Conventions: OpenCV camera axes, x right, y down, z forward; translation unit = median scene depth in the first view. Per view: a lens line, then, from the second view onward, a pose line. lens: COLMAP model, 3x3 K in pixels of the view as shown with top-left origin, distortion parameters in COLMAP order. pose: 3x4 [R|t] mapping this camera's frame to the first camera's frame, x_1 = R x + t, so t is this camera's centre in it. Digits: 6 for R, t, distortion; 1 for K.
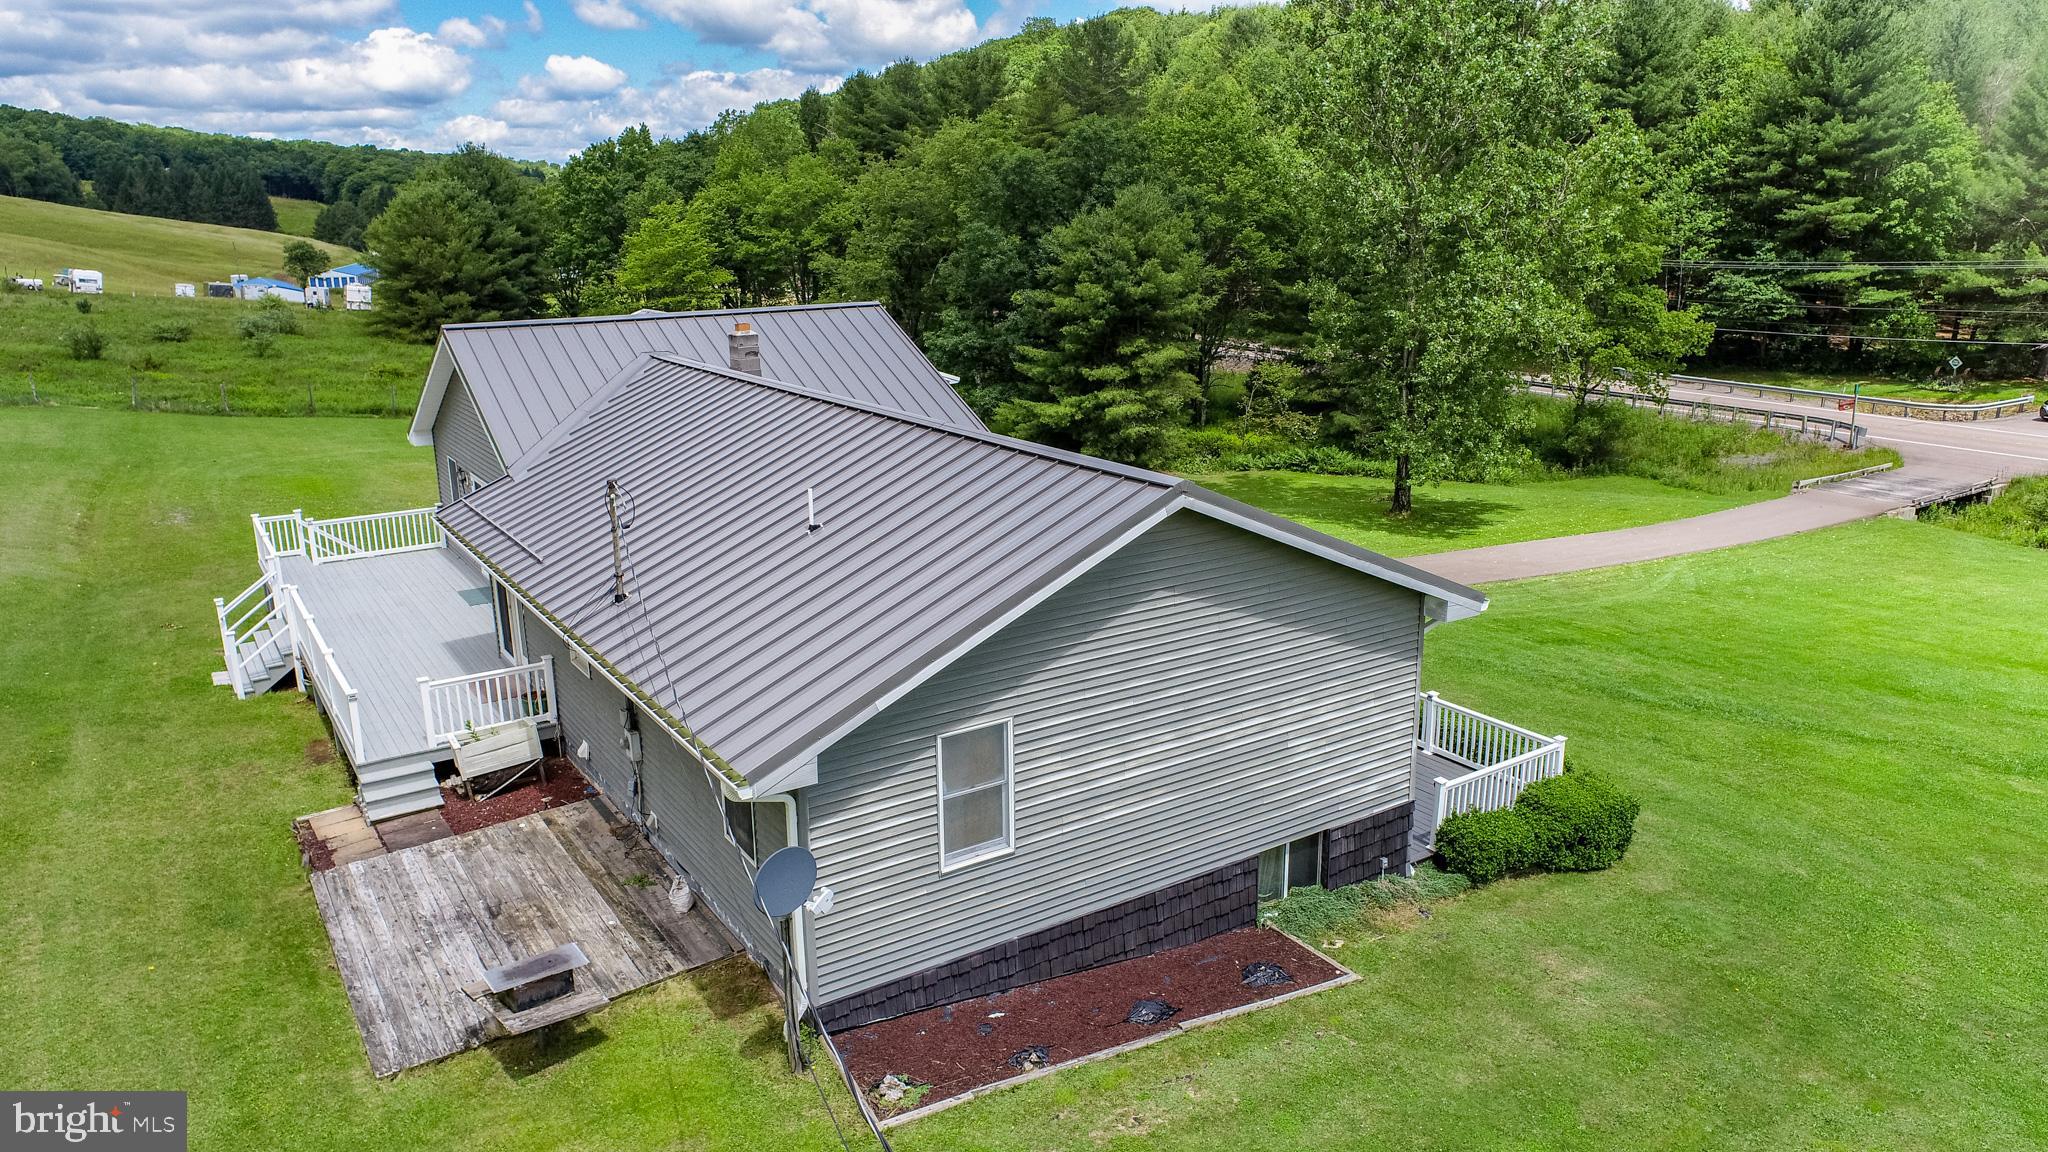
lens RADIAL K [[1401.3, 0, 1033.0], [0, 1401.3, 572.9], [0, 0, 1]] dist [-0.014406, 0.002802]
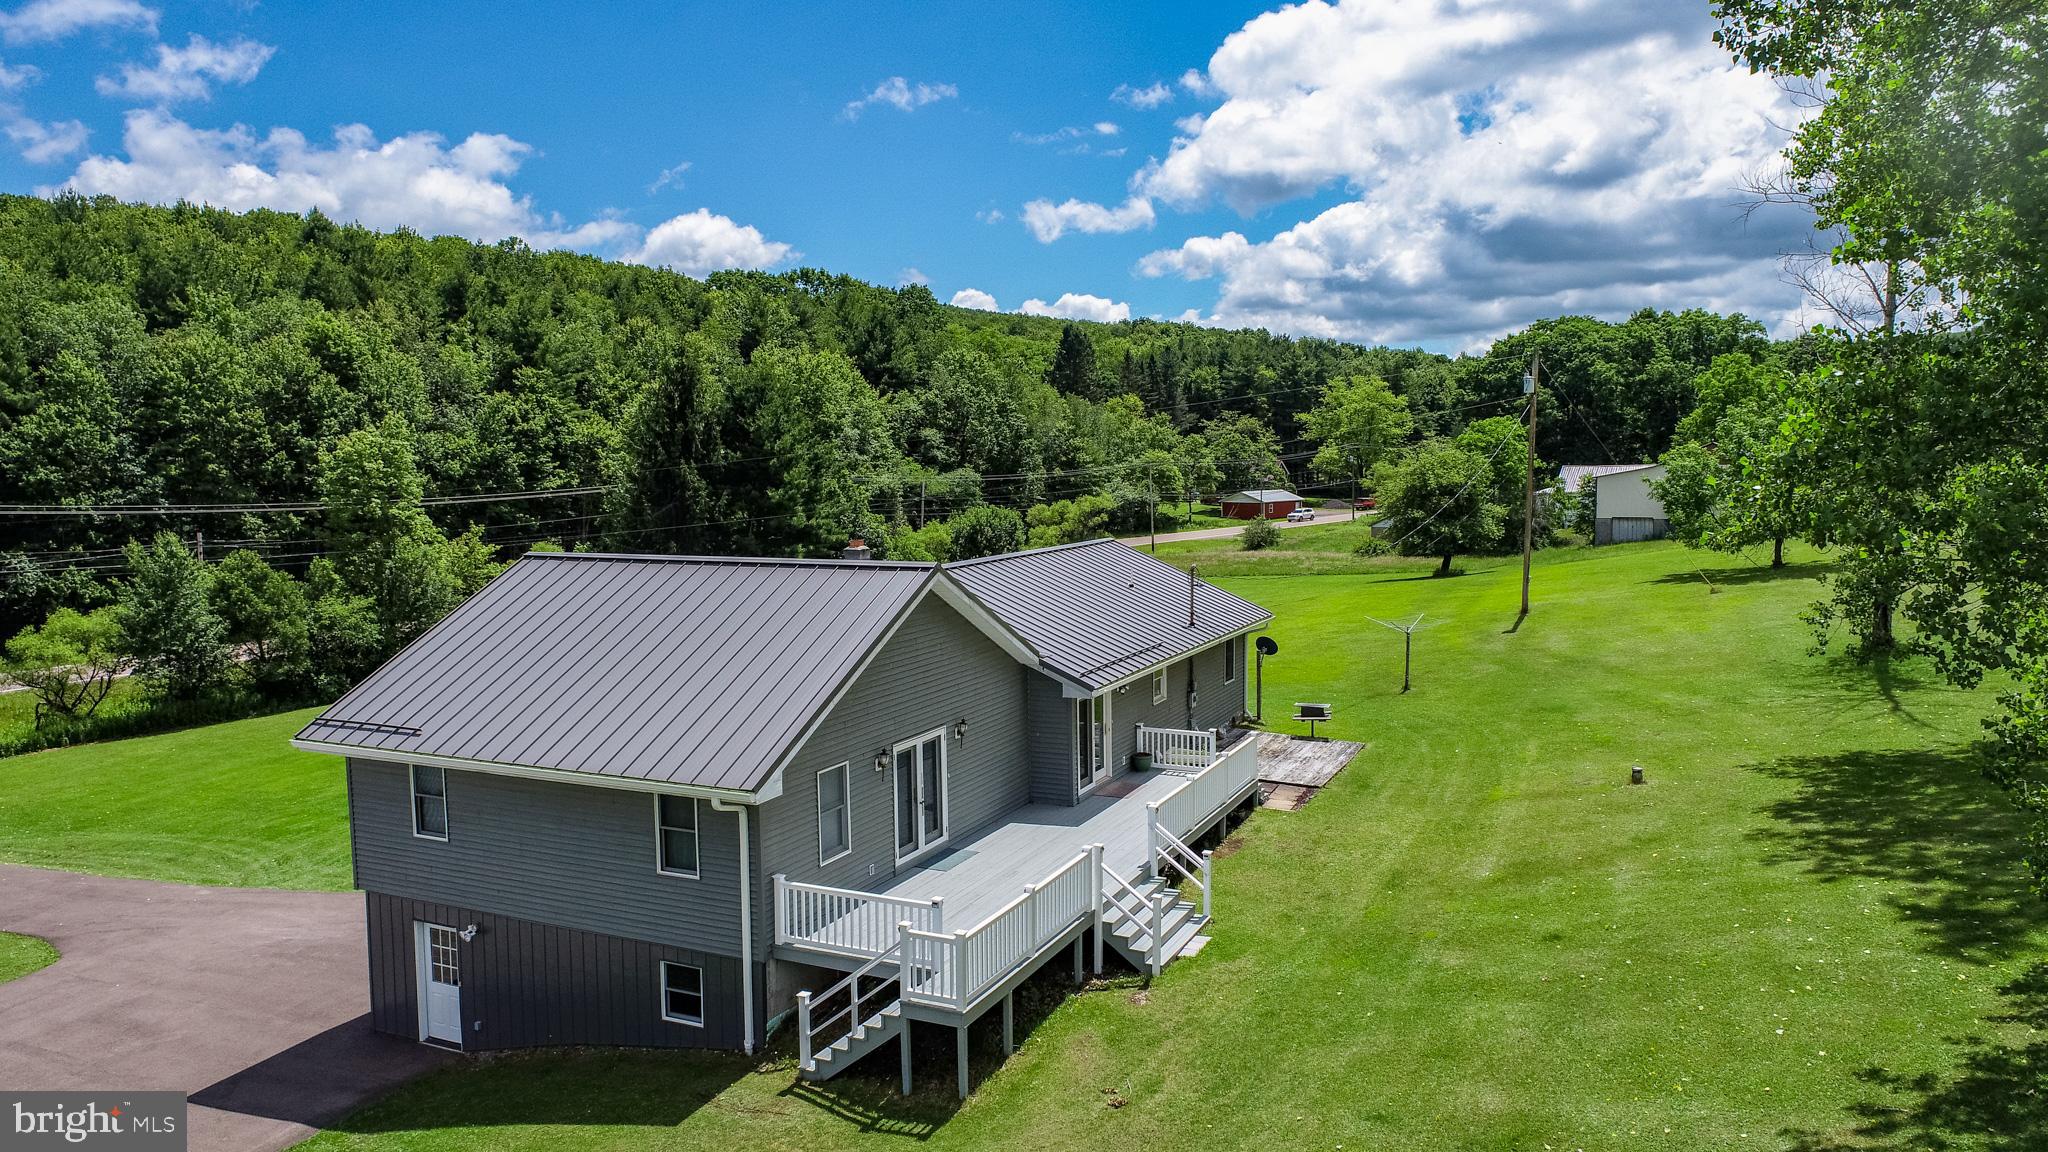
lens RADIAL K [[1352.0, 0, 1025.7], [0, 1352.0, 602.6], [0, 0, 1]] dist [0.005036, -0.004022]
pose [[-0.523411, -0.077452, 0.848553, -0.502889], [0.231491, 0.945479, 0.229089, -0.143079], [-0.820032, 0.316340, -0.476944, 0.579408]]
